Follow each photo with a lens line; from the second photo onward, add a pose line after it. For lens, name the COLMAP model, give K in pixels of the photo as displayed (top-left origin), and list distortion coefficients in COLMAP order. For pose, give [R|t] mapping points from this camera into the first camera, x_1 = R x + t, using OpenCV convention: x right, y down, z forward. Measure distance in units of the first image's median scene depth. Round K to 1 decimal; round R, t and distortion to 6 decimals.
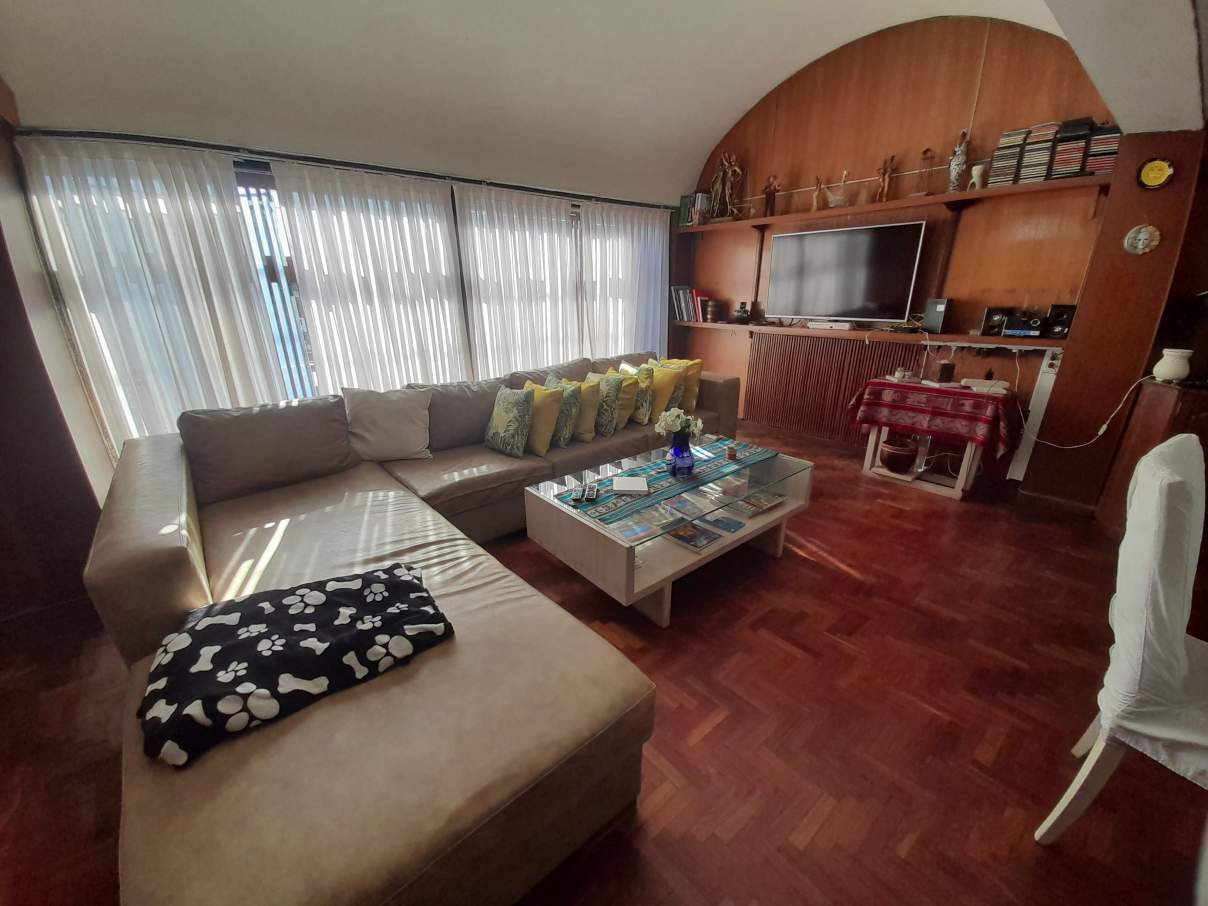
lens RADIAL K [[475.3, 0, 599.8], [0, 475.3, 461.7], [0, 0, 1]] dist [0.023836, -0.021927]
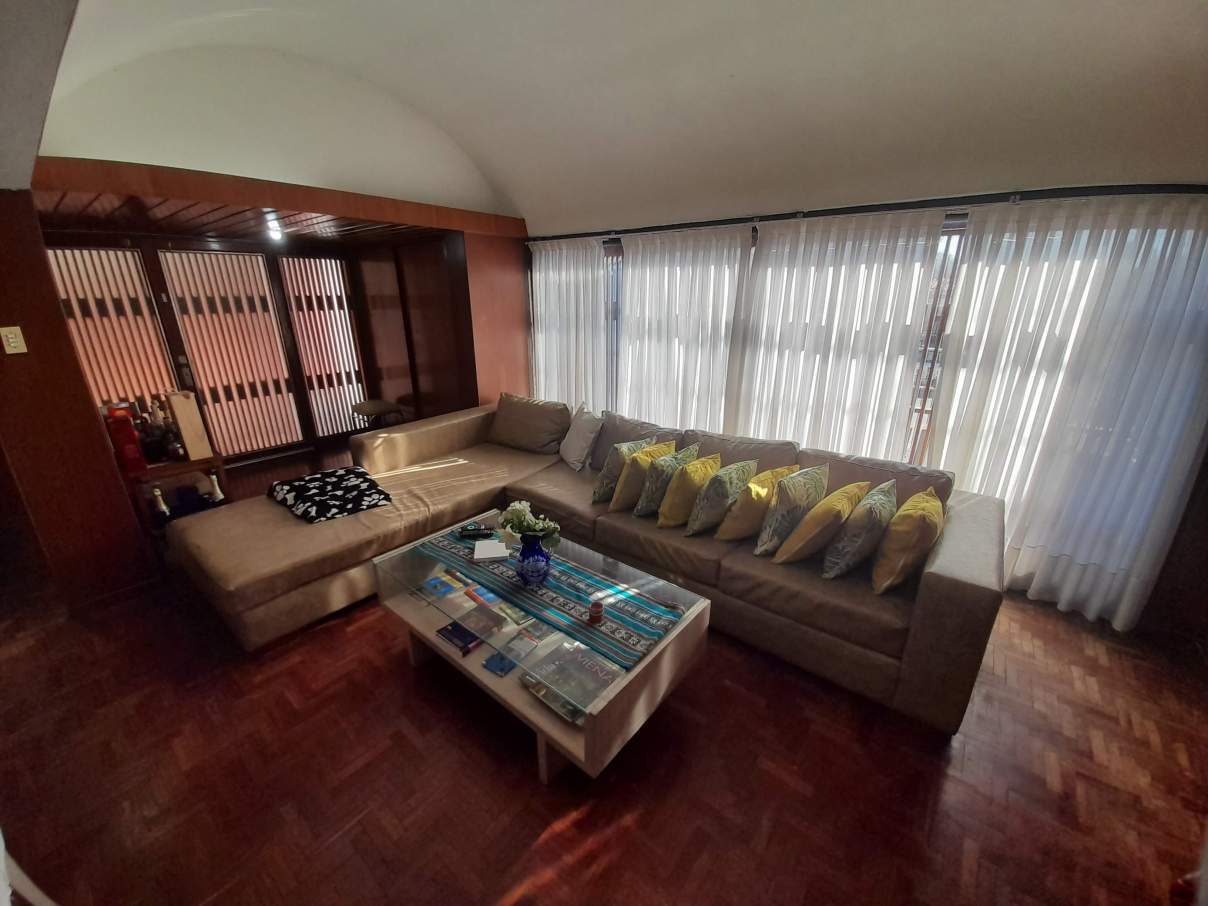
lens RADIAL K [[473.2, 0, 601.5], [0, 473.2, 466.5], [0, 0, 1]] dist [0.012952, -0.012450]
pose [[0.188018, 0.338175, -0.922110, 1.071595], [-0.341134, 0.902889, 0.261569, -0.497664], [0.921020, 0.265383, 0.285122, 0.986156]]
